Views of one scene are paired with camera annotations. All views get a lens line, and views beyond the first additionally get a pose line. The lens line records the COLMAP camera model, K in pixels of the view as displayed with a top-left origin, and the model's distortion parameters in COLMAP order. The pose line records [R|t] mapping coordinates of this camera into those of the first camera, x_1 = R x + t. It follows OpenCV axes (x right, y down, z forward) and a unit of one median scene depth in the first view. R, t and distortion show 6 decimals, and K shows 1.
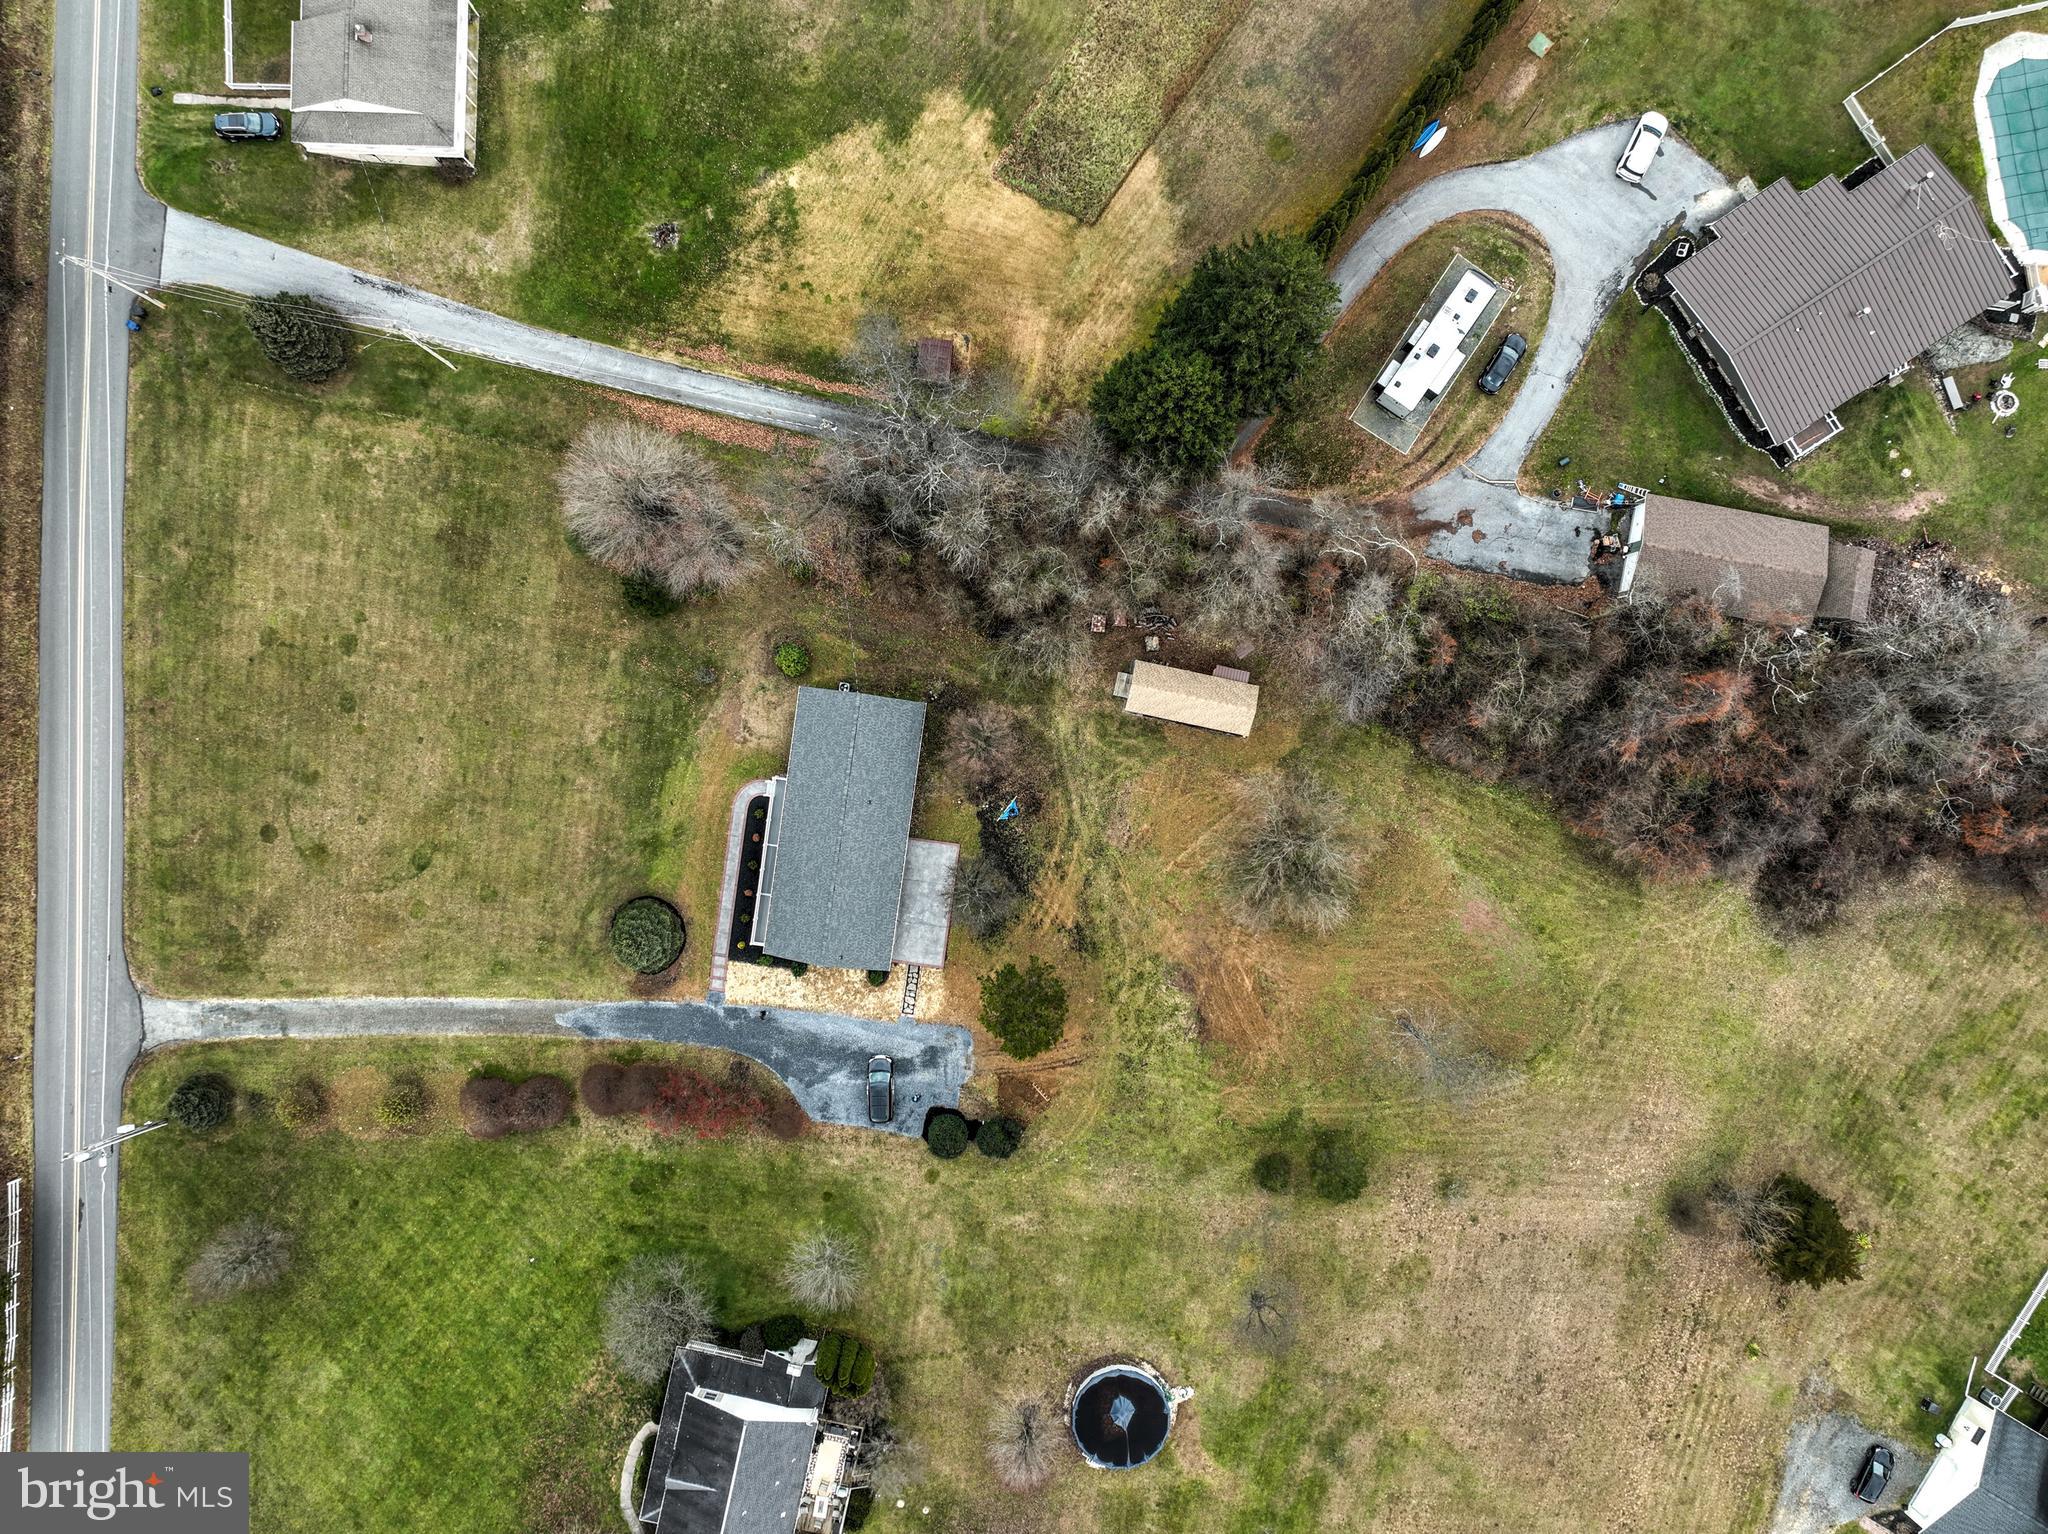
lens RADIAL K [[1438.5, 0, 1035.7], [0, 1438.5, 763.5], [0, 0, 1]] dist [0.001306, 0.011344]
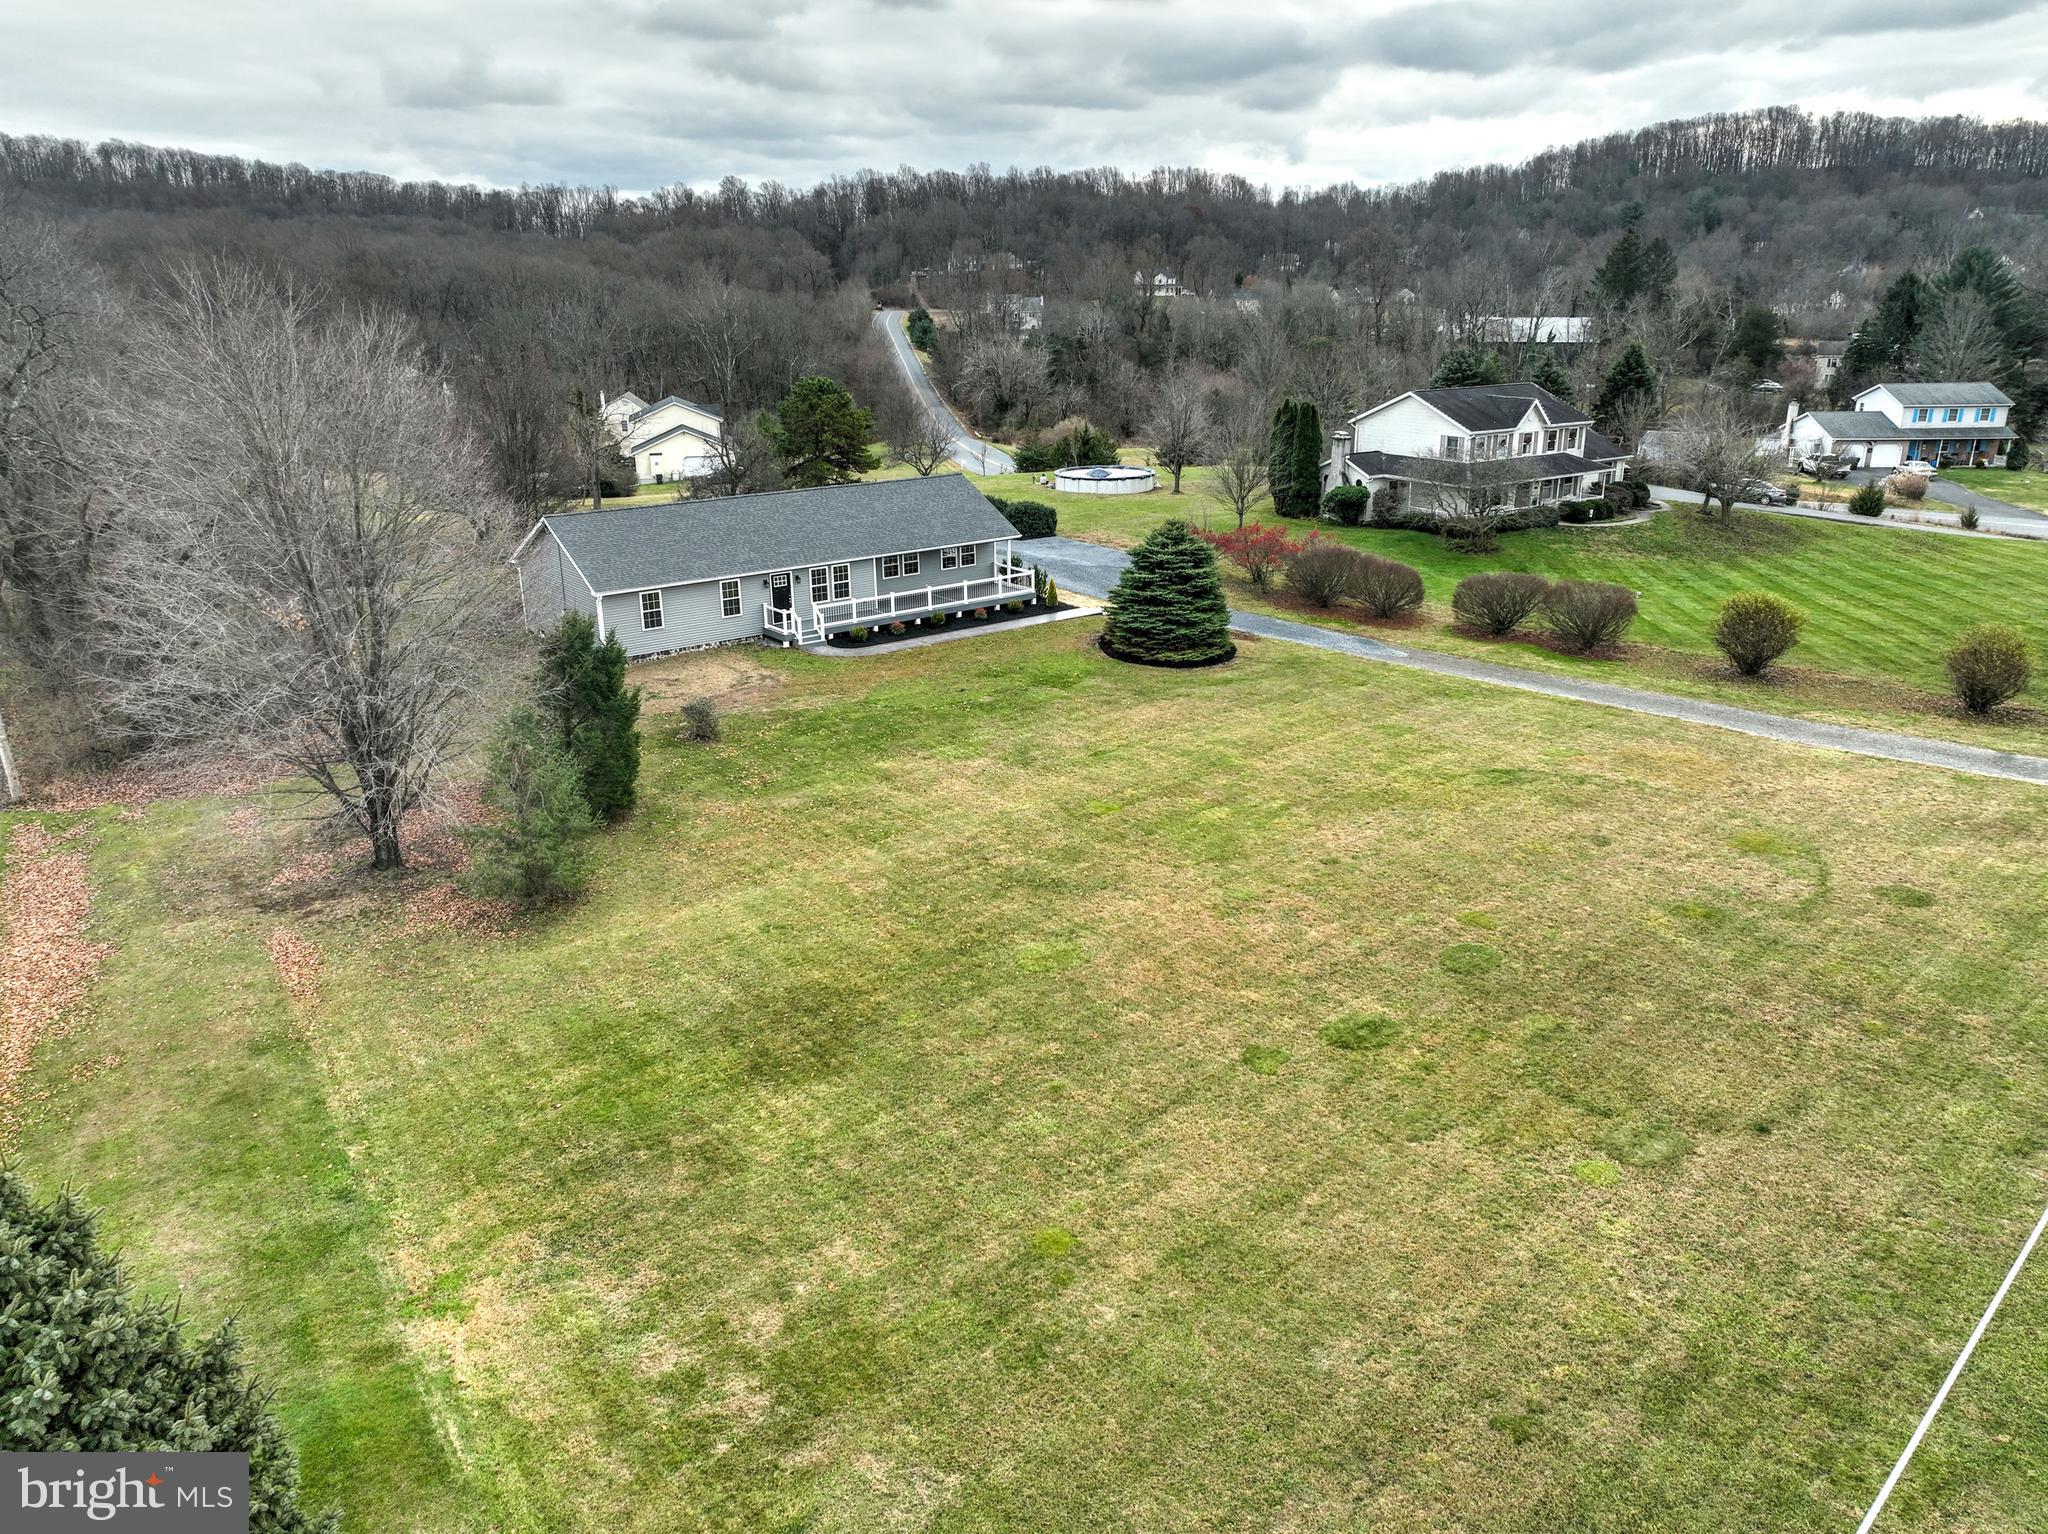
lens RADIAL K [[1438.5, 0, 1035.7], [0, 1438.5, 763.5], [0, 0, 1]] dist [0.001306, 0.011344]
pose [[-0.717740, -0.203619, 0.665874, -0.600269], [0.695943, -0.240880, 0.676491, -0.291203], [0.022650, 0.948955, 0.314597, 0.868167]]
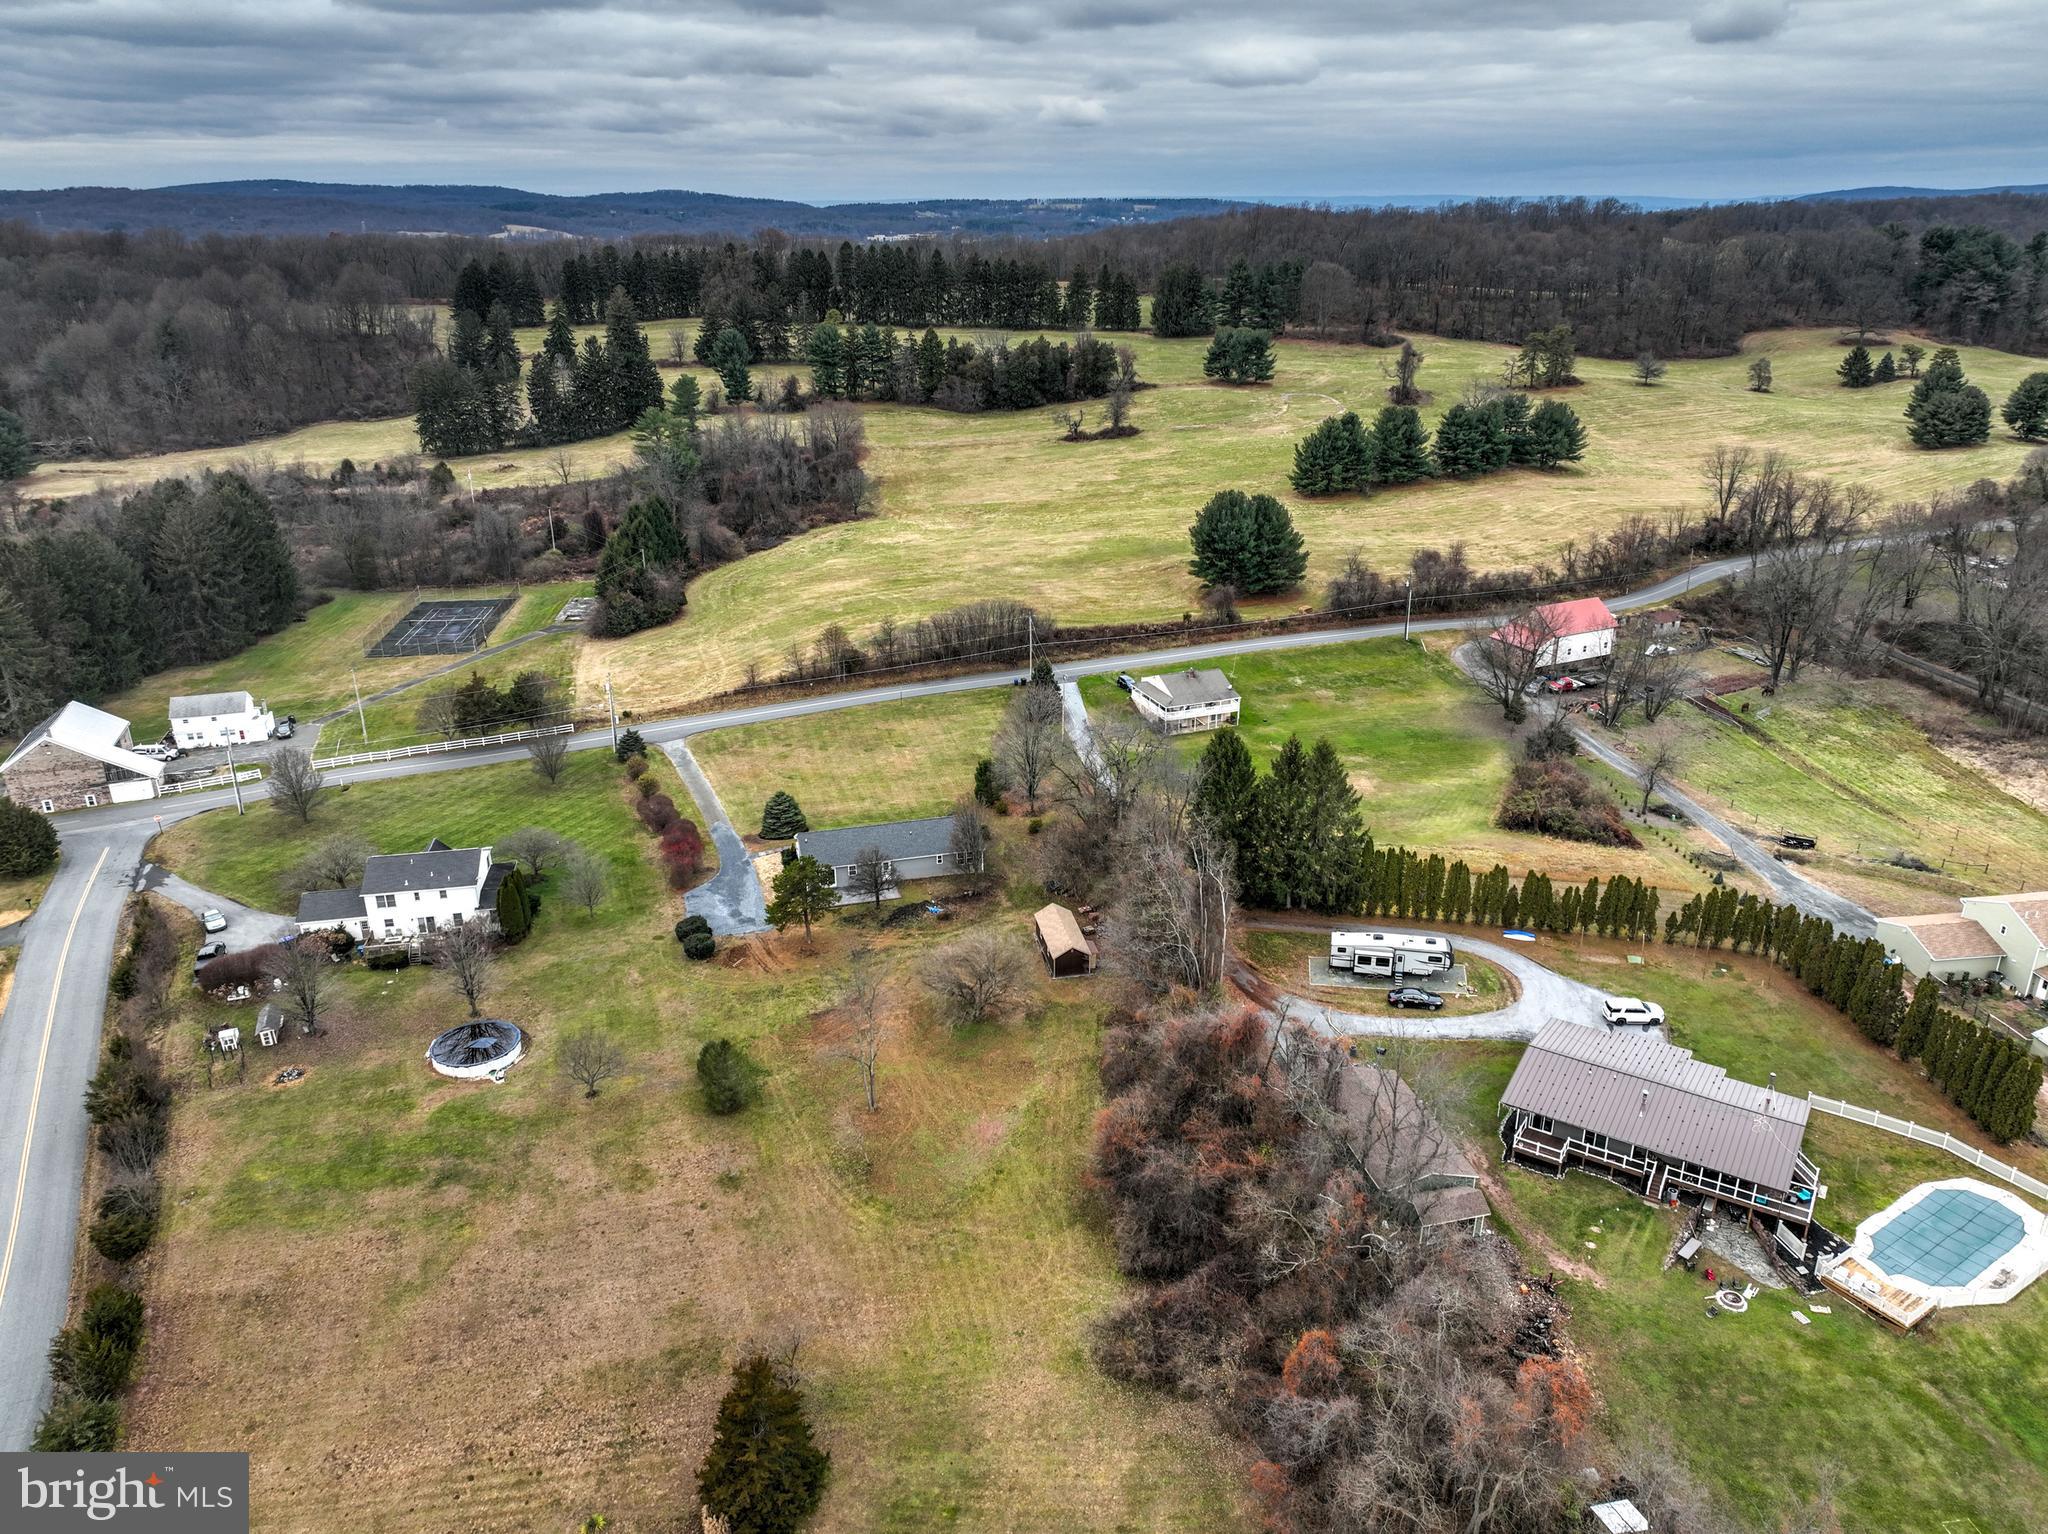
lens RADIAL K [[1438.5, 0, 1035.7], [0, 1438.5, 763.5], [0, 0, 1]] dist [0.001306, 0.011344]
pose [[0.393910, 0.337747, -0.854846, 1.146991], [-0.919144, 0.141628, -0.367581, 0.430407], [-0.003079, 0.930520, 0.366227, 0.356012]]
